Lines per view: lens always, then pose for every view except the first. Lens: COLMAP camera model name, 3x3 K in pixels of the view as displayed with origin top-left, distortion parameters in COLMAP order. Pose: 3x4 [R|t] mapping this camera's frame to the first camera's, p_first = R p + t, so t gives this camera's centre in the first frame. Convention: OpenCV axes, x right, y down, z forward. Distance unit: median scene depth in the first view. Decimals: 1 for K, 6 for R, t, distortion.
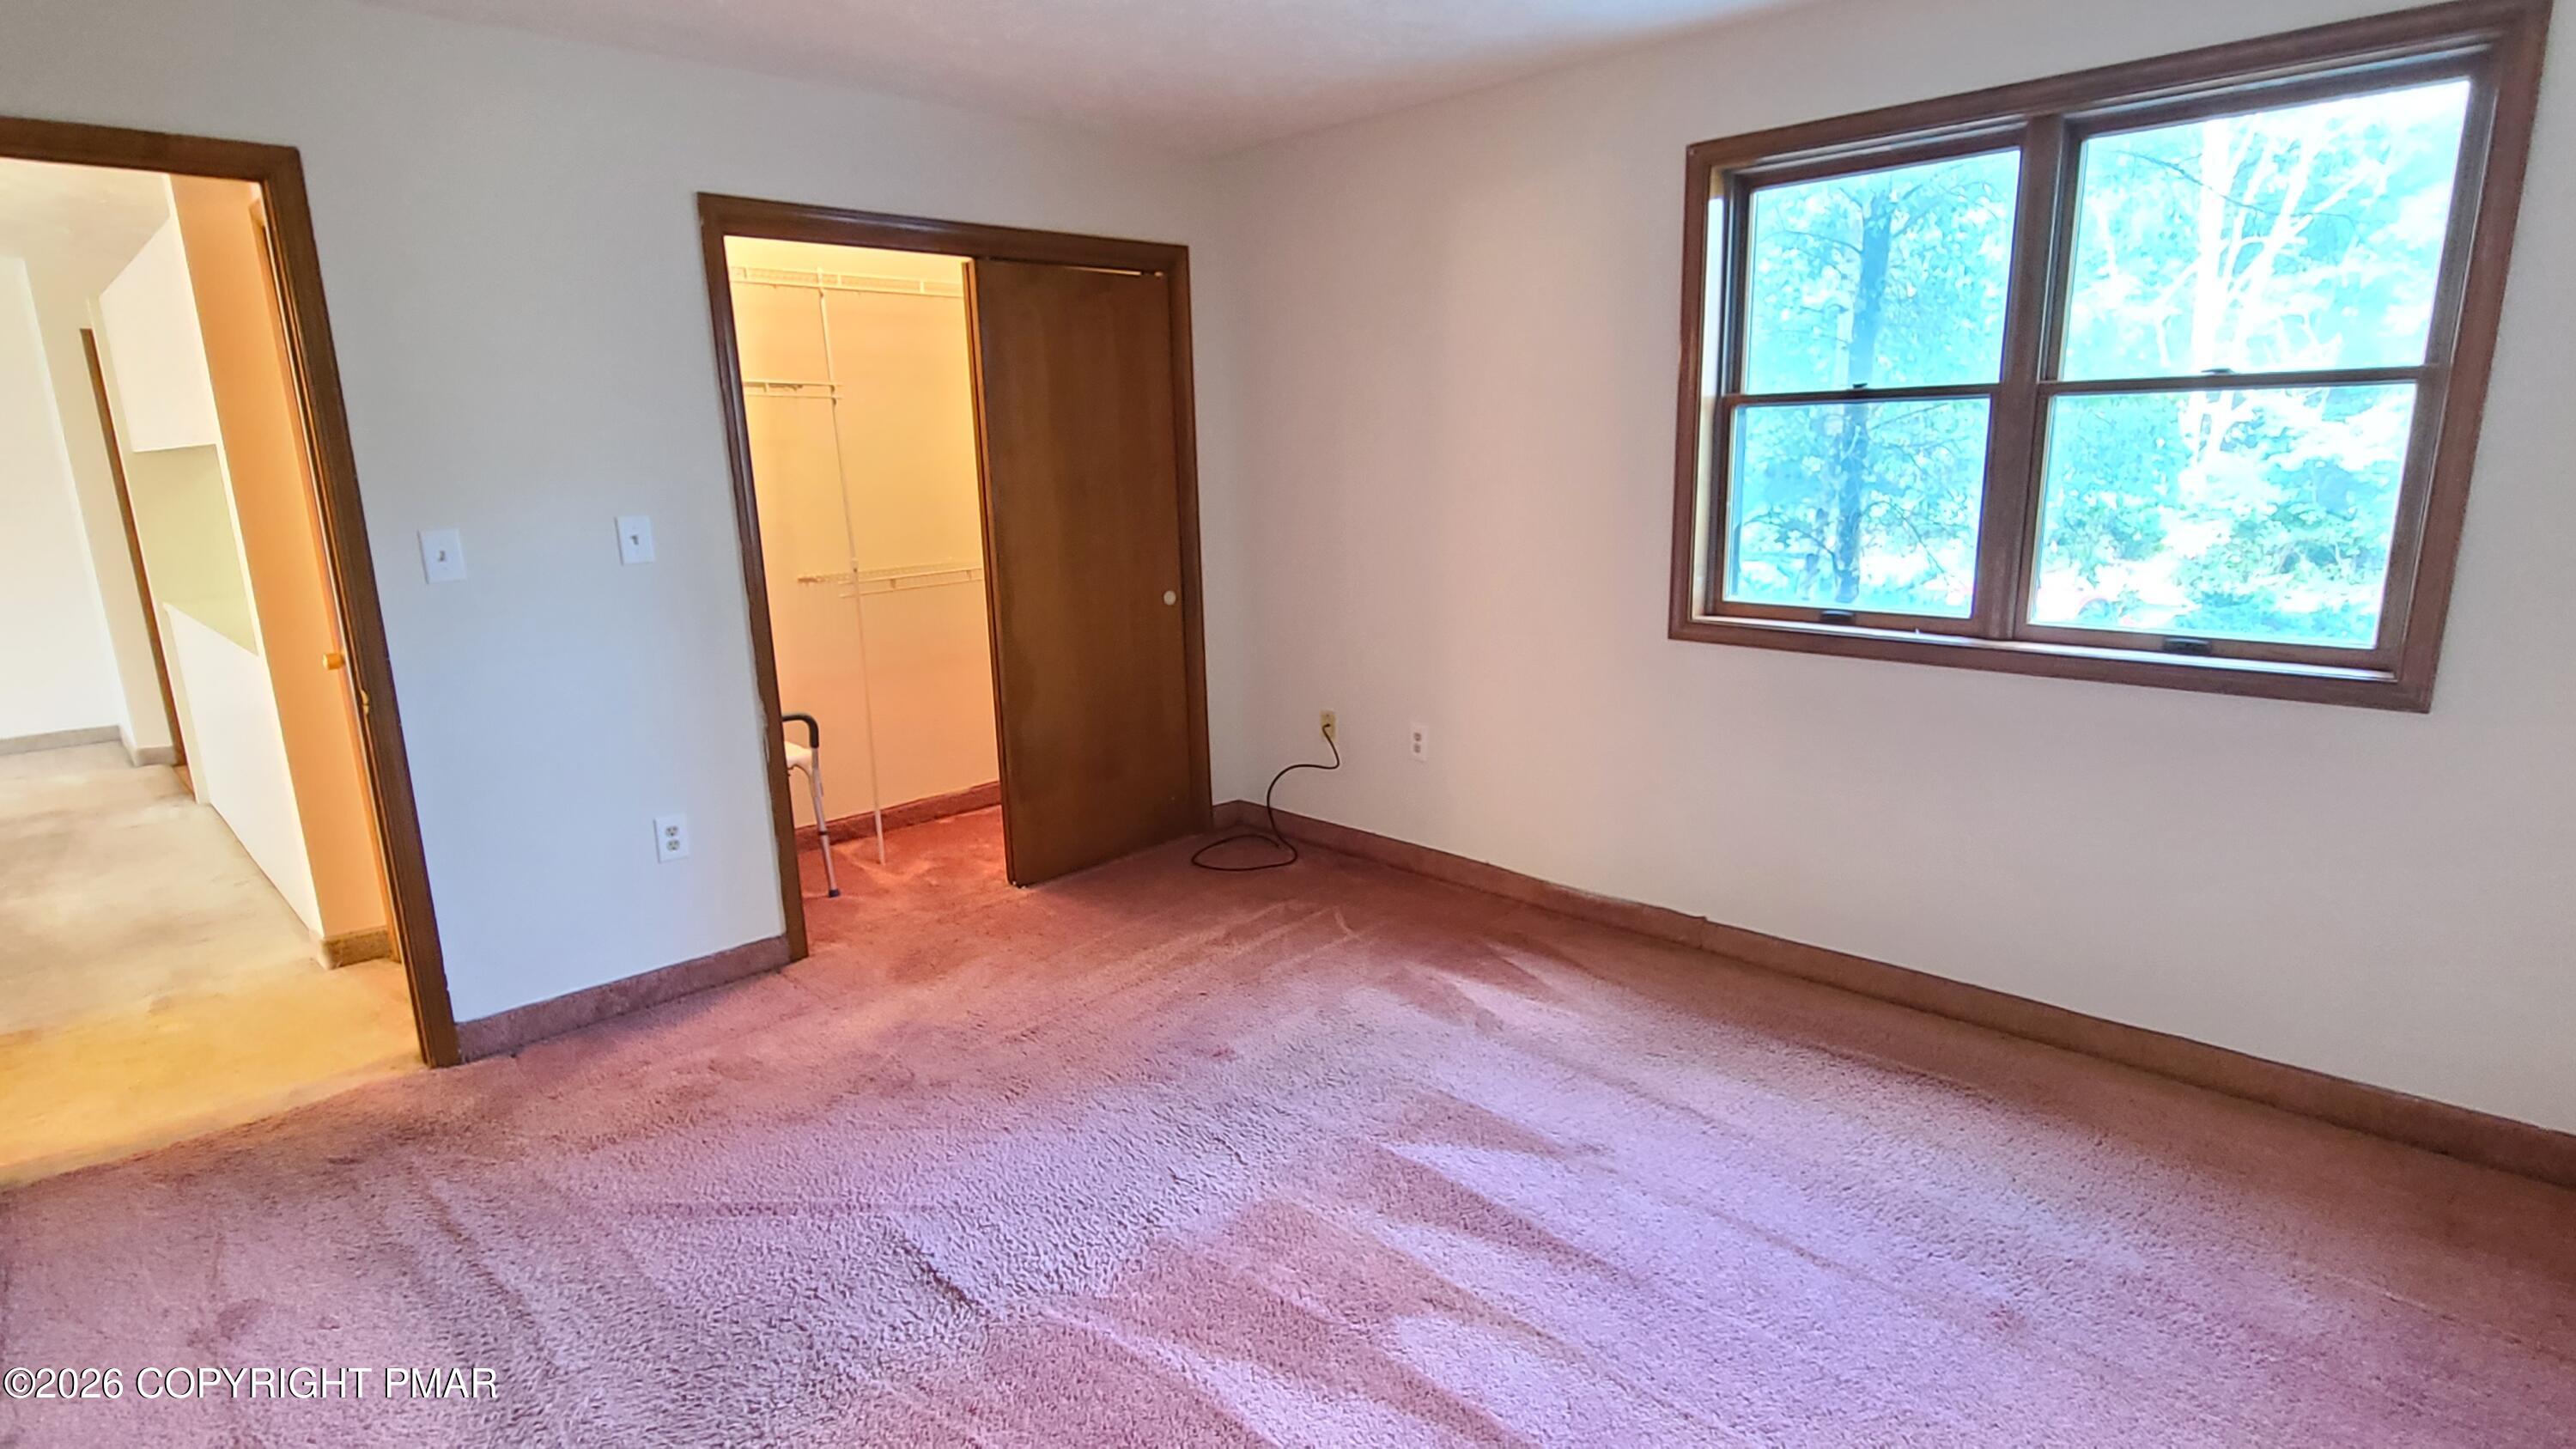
lens RADIAL K [[1296.9, 0, 1288.0], [0, 1296.9, 724.5], [0, 0, 1]] dist [-0.001930, -0.000207]
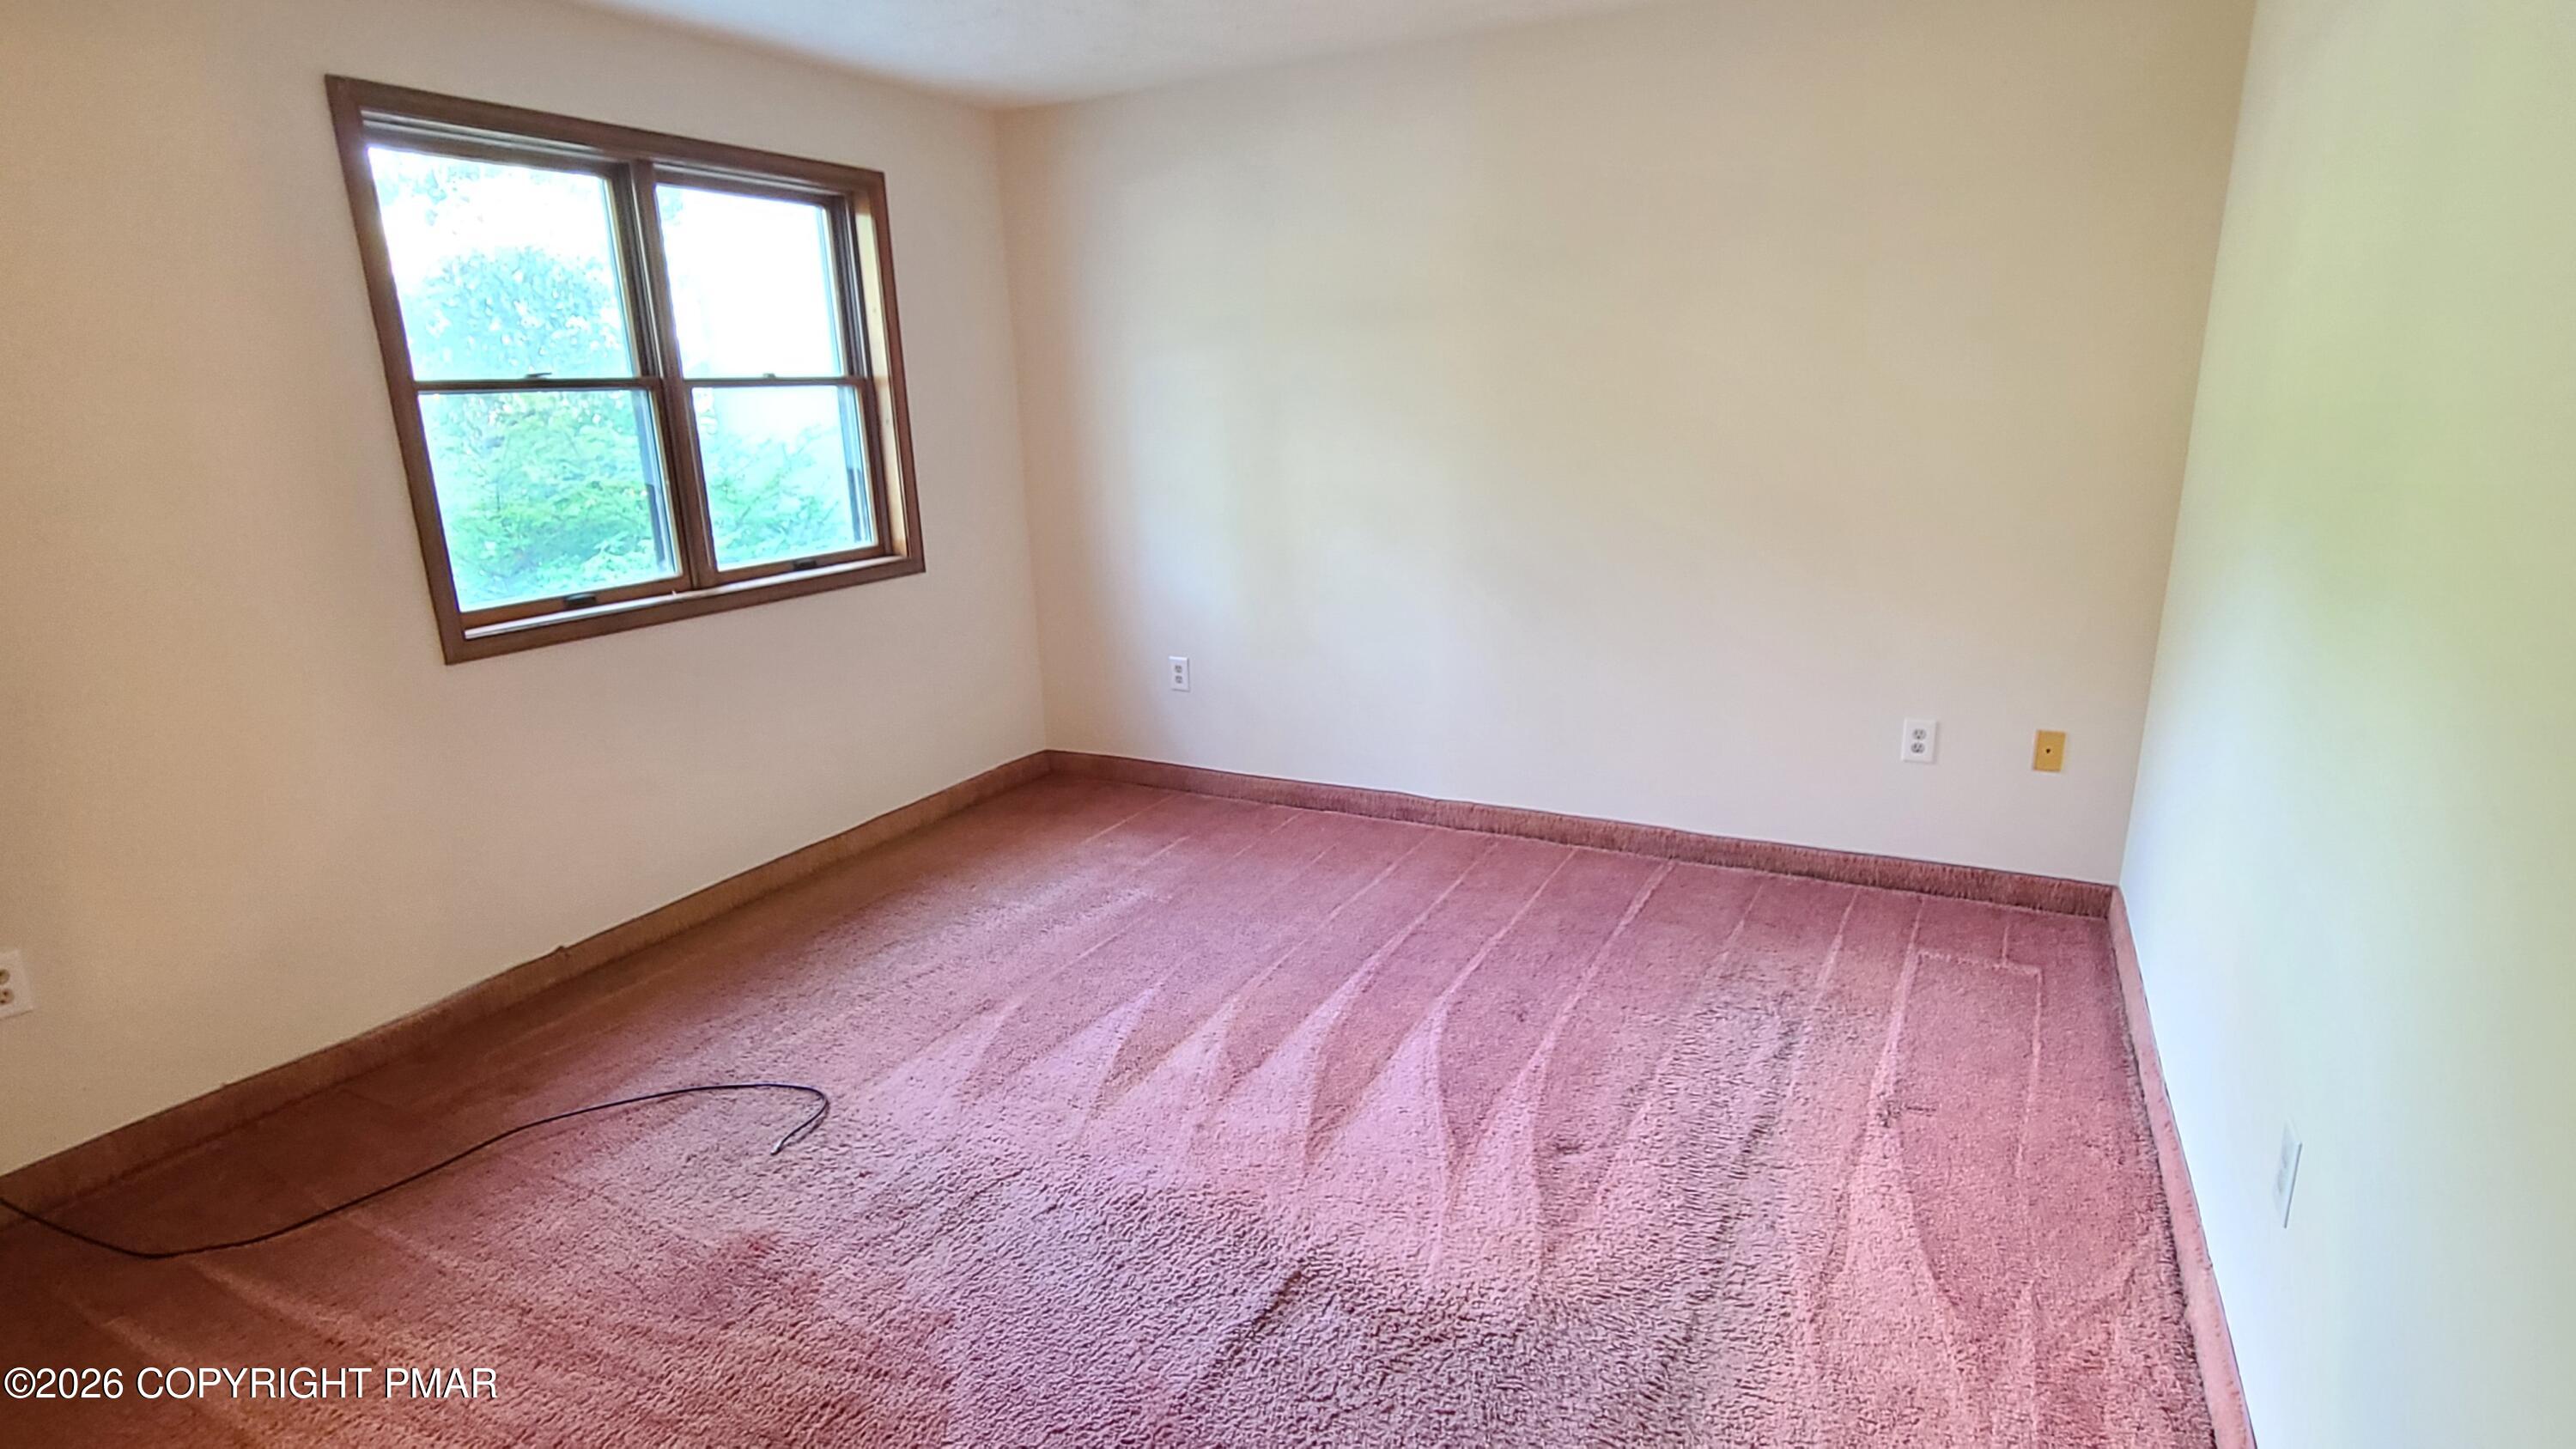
lens RADIAL K [[1296.9, 0, 1288.0], [0, 1296.9, 724.5], [0, 0, 1]] dist [-0.001930, -0.000207]
pose [[-0.293192, -0.209146, 0.932897, -0.800757], [0.243443, 0.927283, 0.284398, -0.164087], [-0.924540, 0.310491, -0.220957, 0.822187]]
